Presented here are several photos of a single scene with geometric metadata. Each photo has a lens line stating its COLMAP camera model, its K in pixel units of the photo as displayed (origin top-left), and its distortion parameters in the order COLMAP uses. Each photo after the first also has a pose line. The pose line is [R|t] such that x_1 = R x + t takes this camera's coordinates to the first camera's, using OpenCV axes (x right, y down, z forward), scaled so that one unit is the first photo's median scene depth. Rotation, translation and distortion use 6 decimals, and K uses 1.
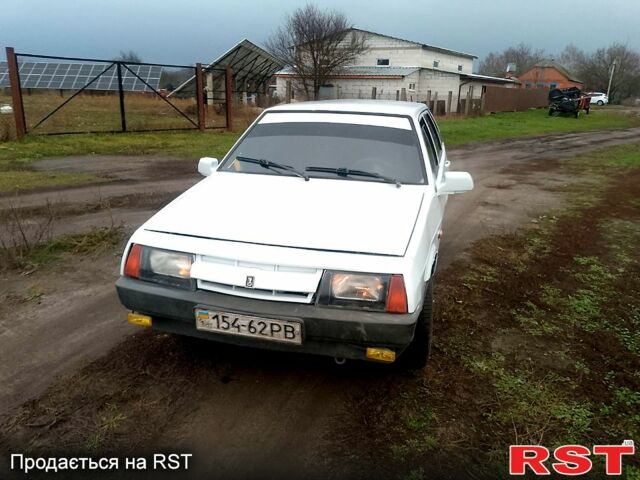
lens RADIAL K [[497.1, 0, 320.0], [0, 497.1, 240.0], [0, 0, 1]] dist [0.094682, -0.148372]
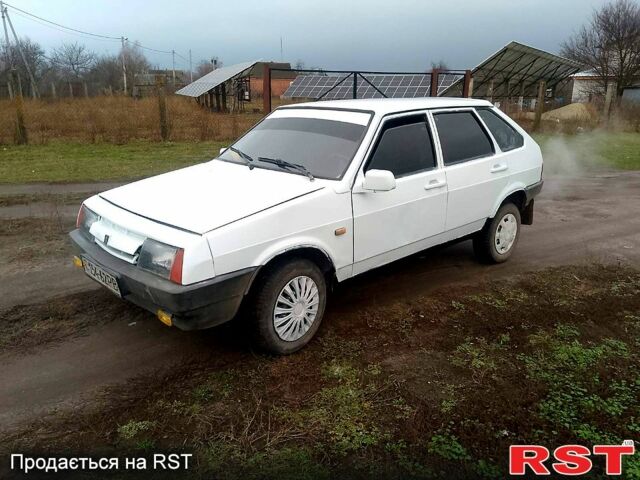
lens RADIAL K [[497.1, 0, 320.0], [0, 497.1, 240.0], [0, 0, 1]] dist [0.094682, -0.148372]
pose [[0.844428, 0.128017, -0.520147, 0.627531], [-0.135583, 0.990483, 0.023664, -0.011201], [0.518227, 0.050541, 0.853749, 0.135977]]
